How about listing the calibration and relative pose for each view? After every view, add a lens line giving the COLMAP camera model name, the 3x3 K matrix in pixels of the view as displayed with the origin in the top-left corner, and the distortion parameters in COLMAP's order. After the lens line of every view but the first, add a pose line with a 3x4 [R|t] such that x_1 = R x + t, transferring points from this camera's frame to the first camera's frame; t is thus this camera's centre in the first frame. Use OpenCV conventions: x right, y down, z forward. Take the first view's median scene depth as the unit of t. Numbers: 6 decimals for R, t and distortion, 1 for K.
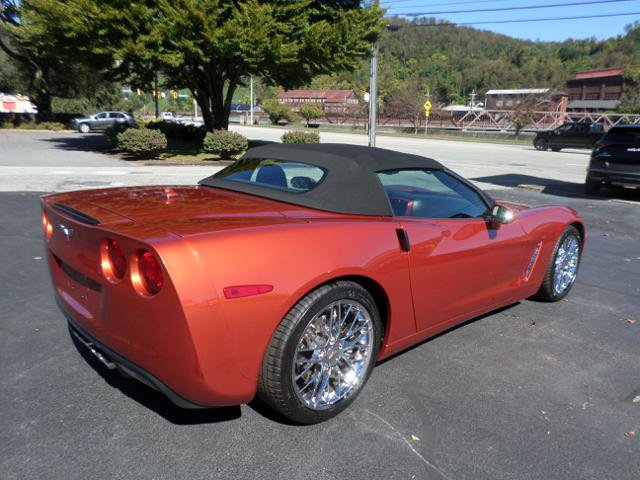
lens RADIAL K [[518.1, 0, 320.2], [0, 518.1, 239.2], [0, 0, 1]] dist [0.002546, -0.017447]
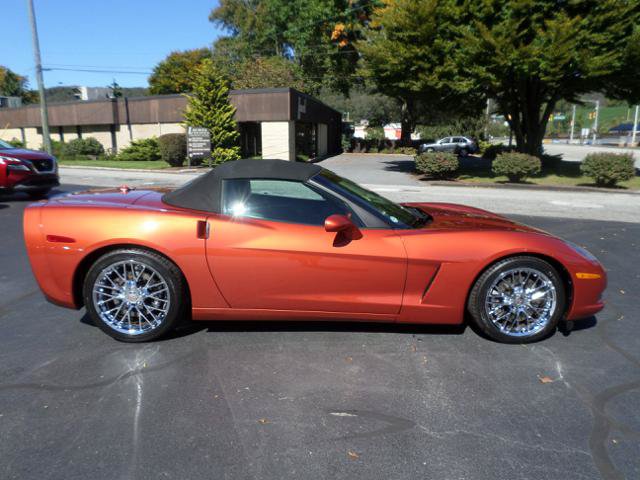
lens RADIAL K [[518.1, 0, 320.4], [0, 518.1, 246.6], [0, 0, 1]] dist [0.002546, -0.017447]
pose [[0.722129, 0.111419, -0.682726, 0.248439], [-0.132926, 0.990901, 0.021115, -0.004826], [0.678867, 0.075504, 0.730369, 0.046665]]
